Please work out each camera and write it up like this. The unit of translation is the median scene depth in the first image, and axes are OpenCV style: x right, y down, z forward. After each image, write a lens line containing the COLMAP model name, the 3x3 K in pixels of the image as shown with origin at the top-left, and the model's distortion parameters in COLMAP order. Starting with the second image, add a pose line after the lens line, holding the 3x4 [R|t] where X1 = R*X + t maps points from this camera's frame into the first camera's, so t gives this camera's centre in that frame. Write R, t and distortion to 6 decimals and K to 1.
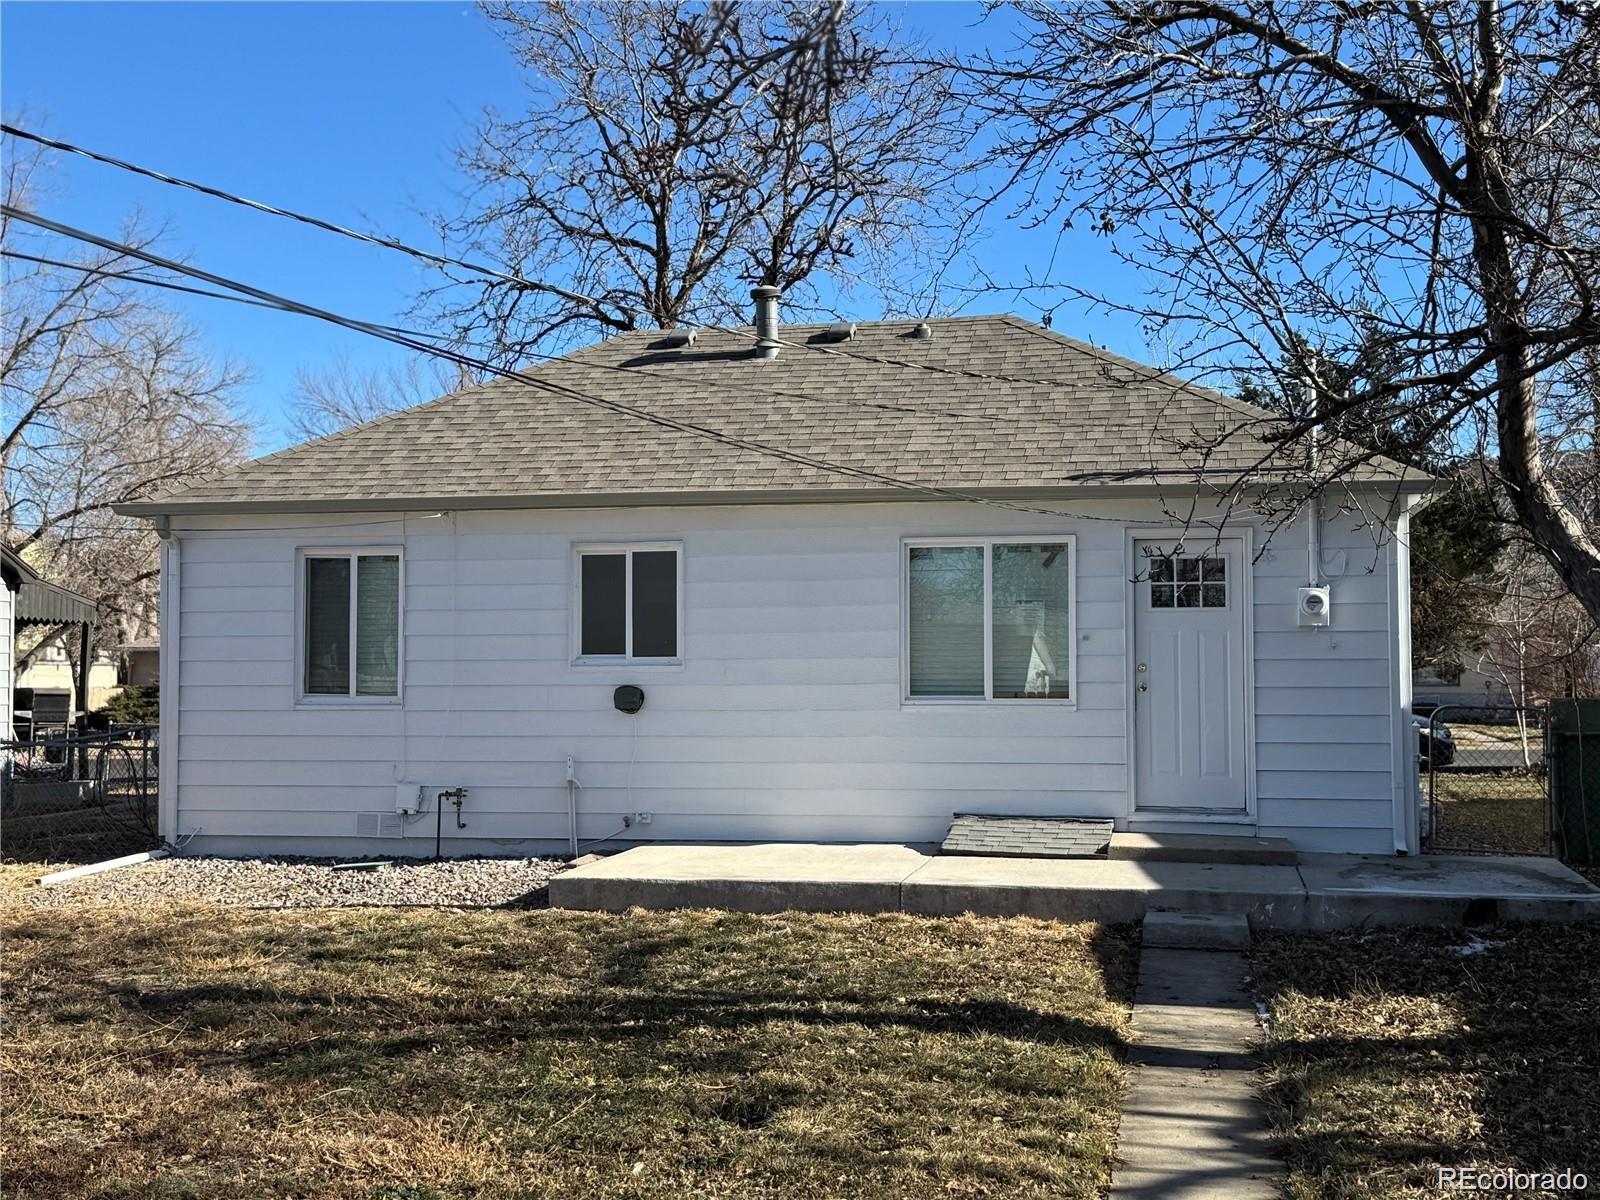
lens RADIAL K [[1955.7, 0, 800.0], [0, 1955.7, 600.0], [0, 0, 1]] dist [0.007638, 0.002921]
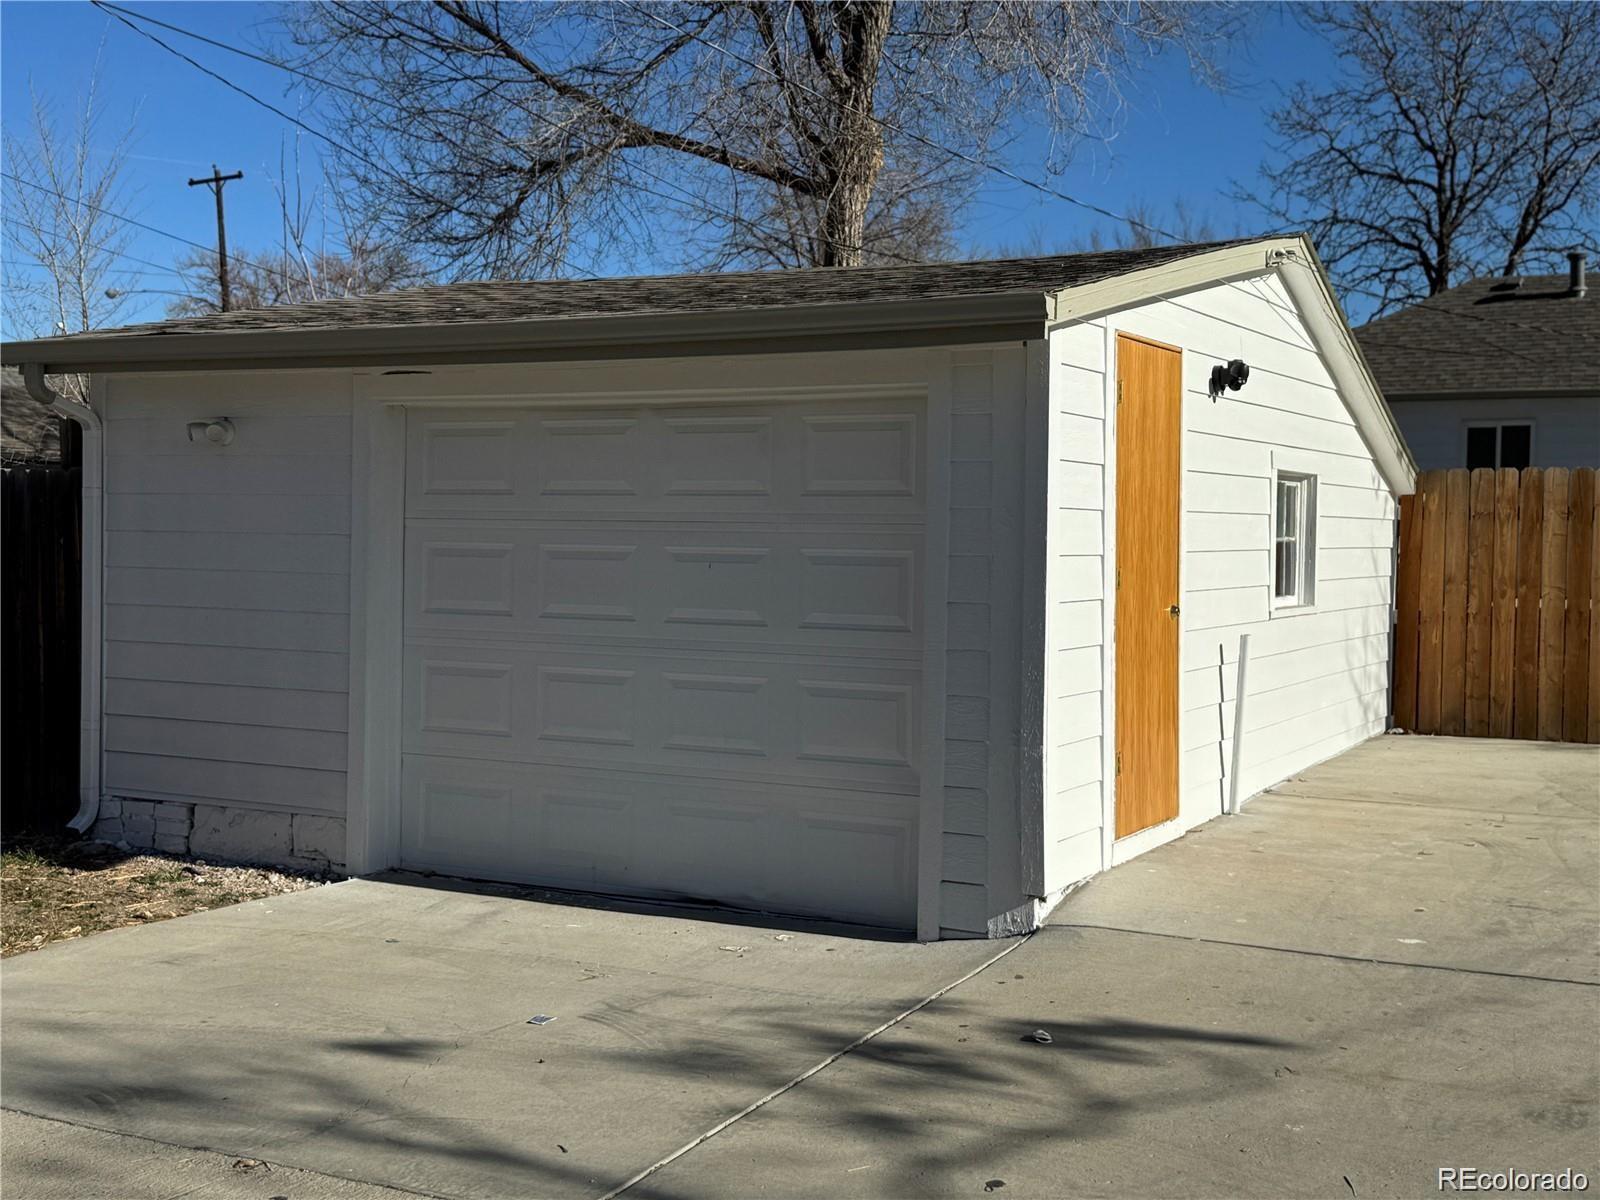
lens RADIAL K [[1955.7, 0, 800.0], [0, 1955.7, 600.0], [0, 0, 1]] dist [0.007638, 0.002921]
pose [[0.954791, 0.019845, -0.296615, -0.136432], [0.003838, 0.996863, 0.079049, -0.009523], [0.297254, -0.076614, 0.951720, -0.661179]]
